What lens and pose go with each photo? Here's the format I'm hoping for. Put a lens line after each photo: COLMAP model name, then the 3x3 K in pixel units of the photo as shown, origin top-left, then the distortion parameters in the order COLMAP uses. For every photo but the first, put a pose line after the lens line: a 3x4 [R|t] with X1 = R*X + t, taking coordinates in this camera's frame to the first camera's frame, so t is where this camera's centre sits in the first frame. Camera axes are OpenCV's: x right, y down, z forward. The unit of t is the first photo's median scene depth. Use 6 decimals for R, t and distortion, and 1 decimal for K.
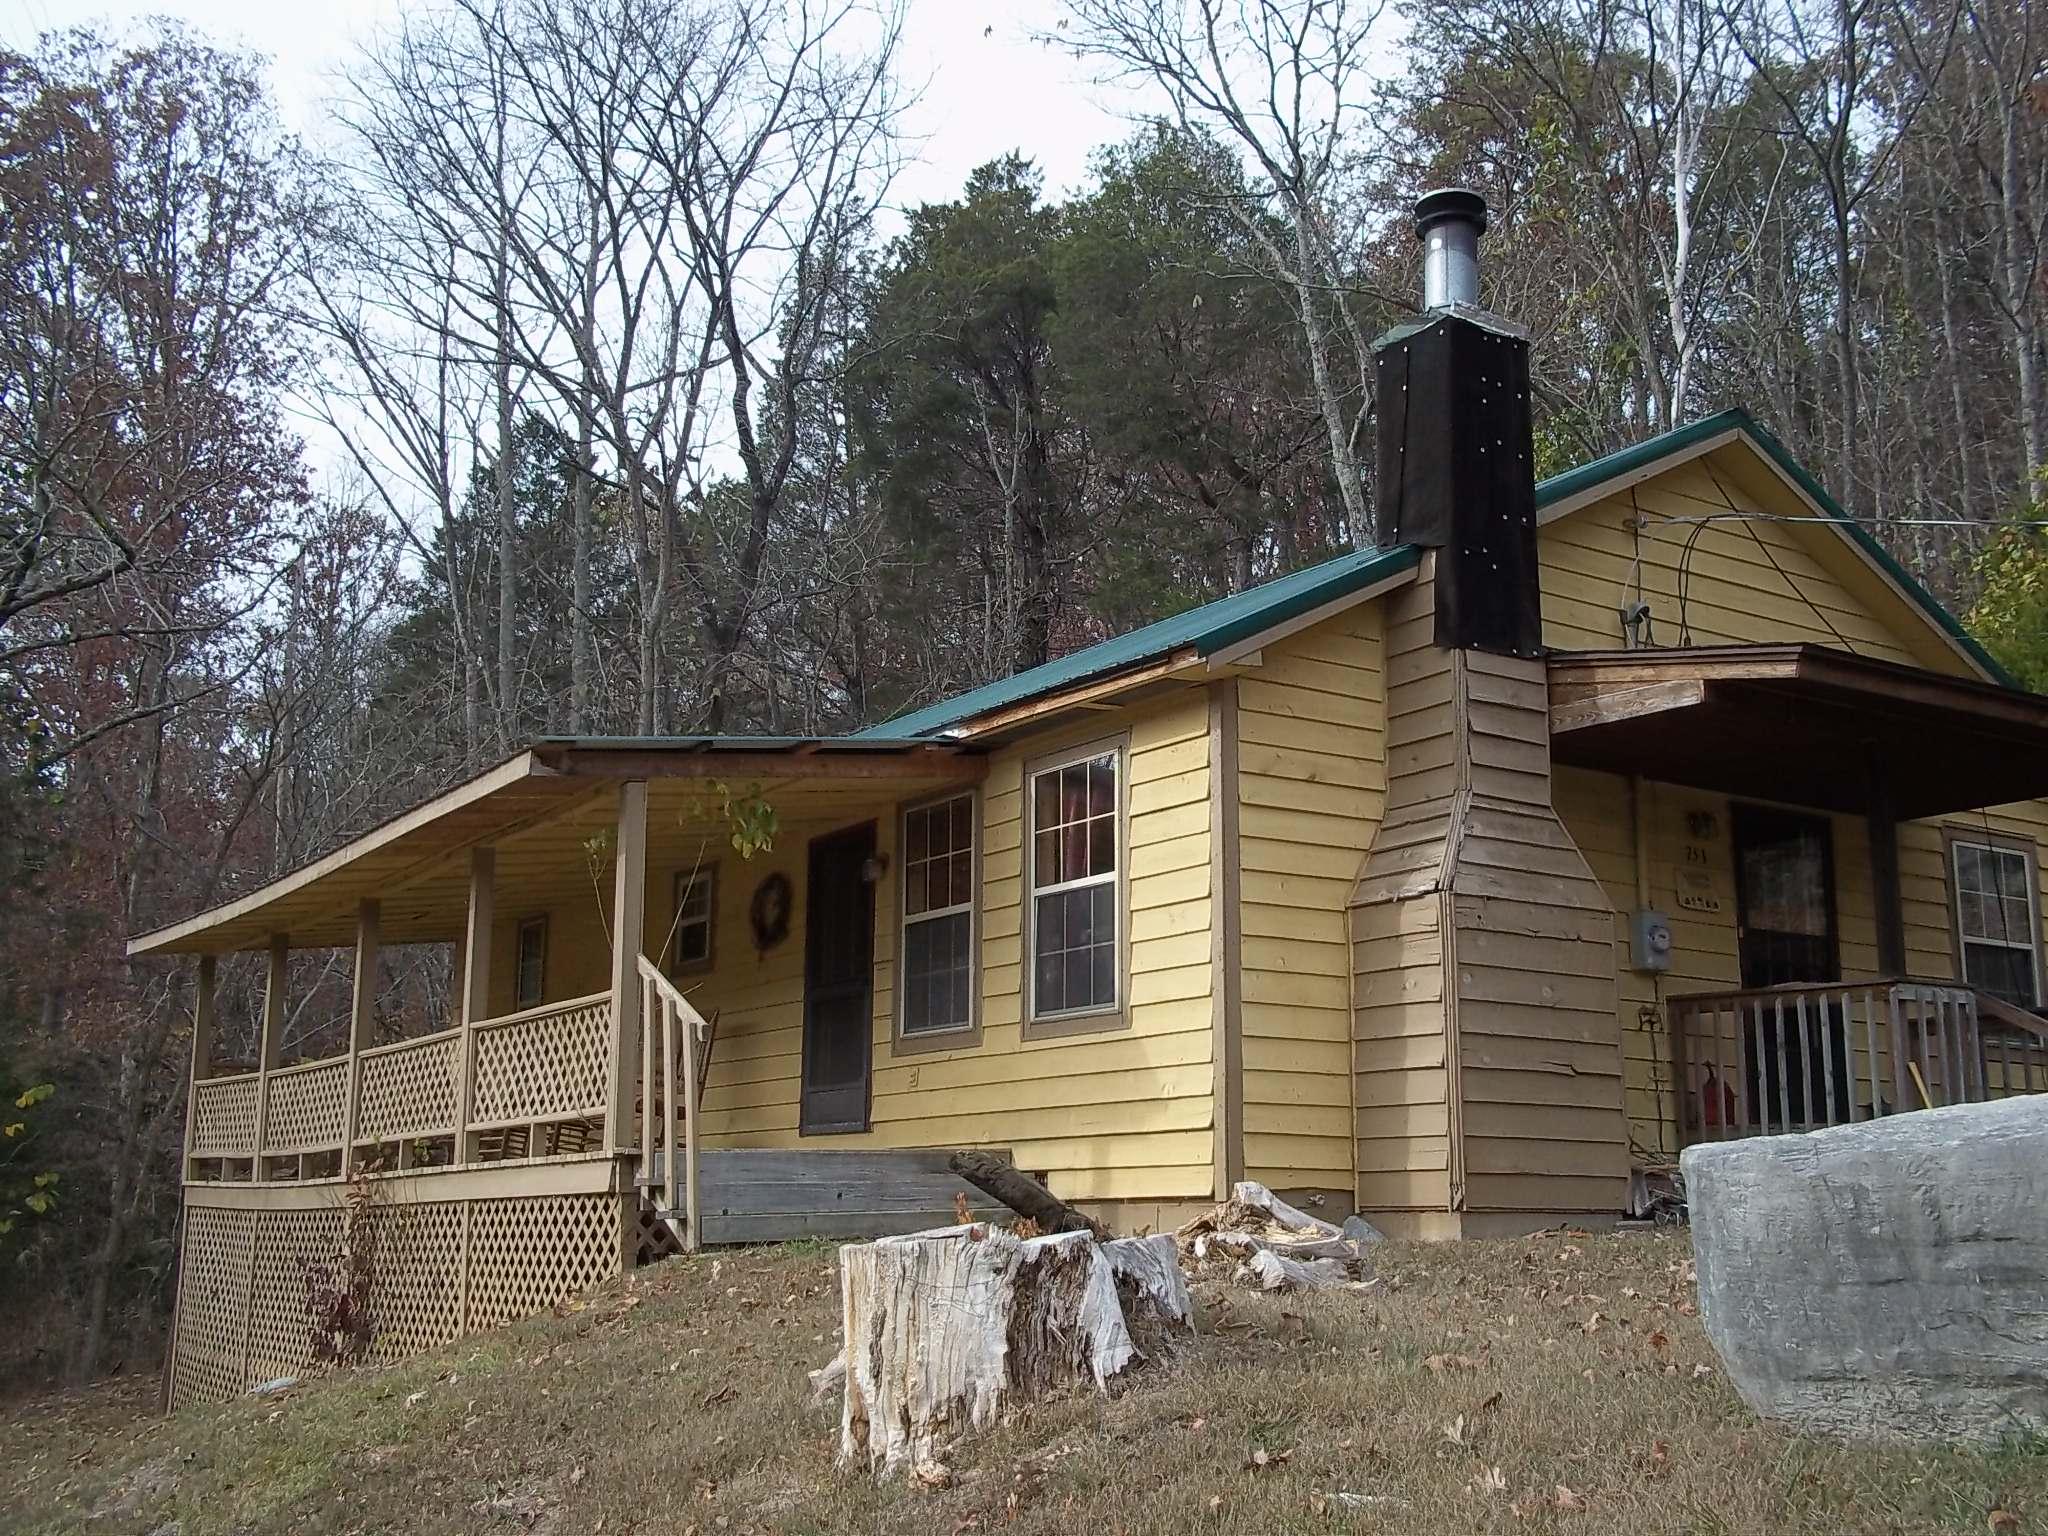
lens RADIAL K [[2269.4, 0, 1024.0], [0, 2269.4, 768.0], [0, 0, 1]] dist [0.002813, 0.041292]
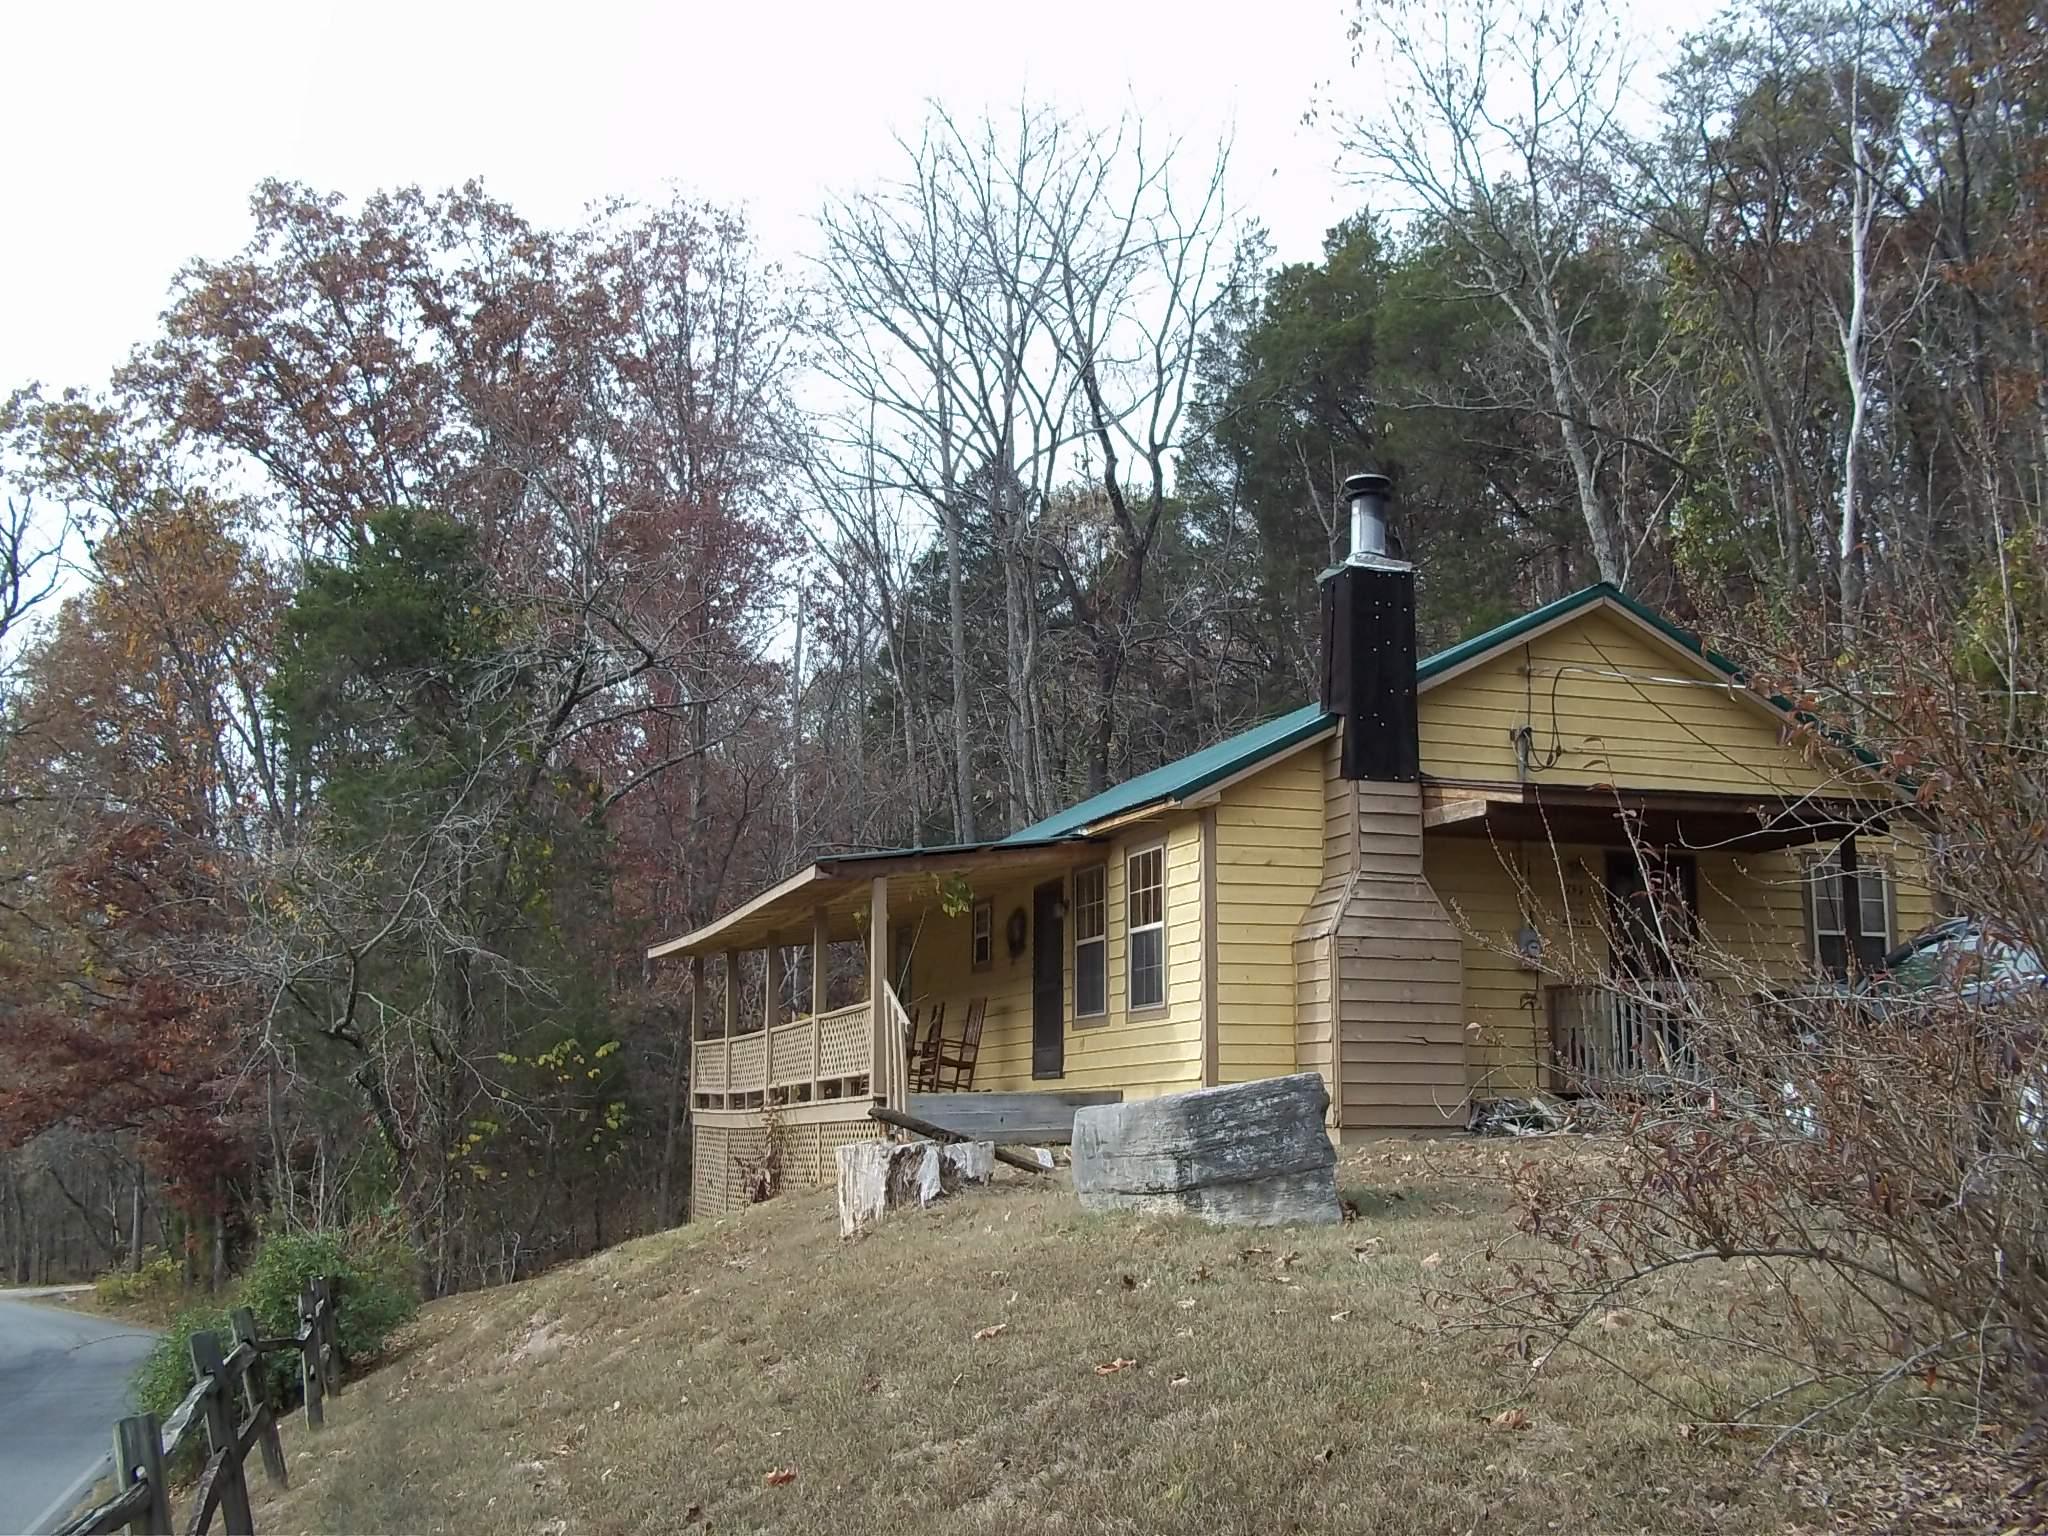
lens RADIAL K [[2436.4, 0, 1024.0], [0, 2436.4, 768.0], [0, 0, 1]] dist [0.010771, -0.004326]
pose [[0.962580, -0.044978, -0.267241, 0.409449], [0.058155, 0.997441, 0.041595, -0.140301], [0.264686, -0.055580, 0.962732, -0.692902]]
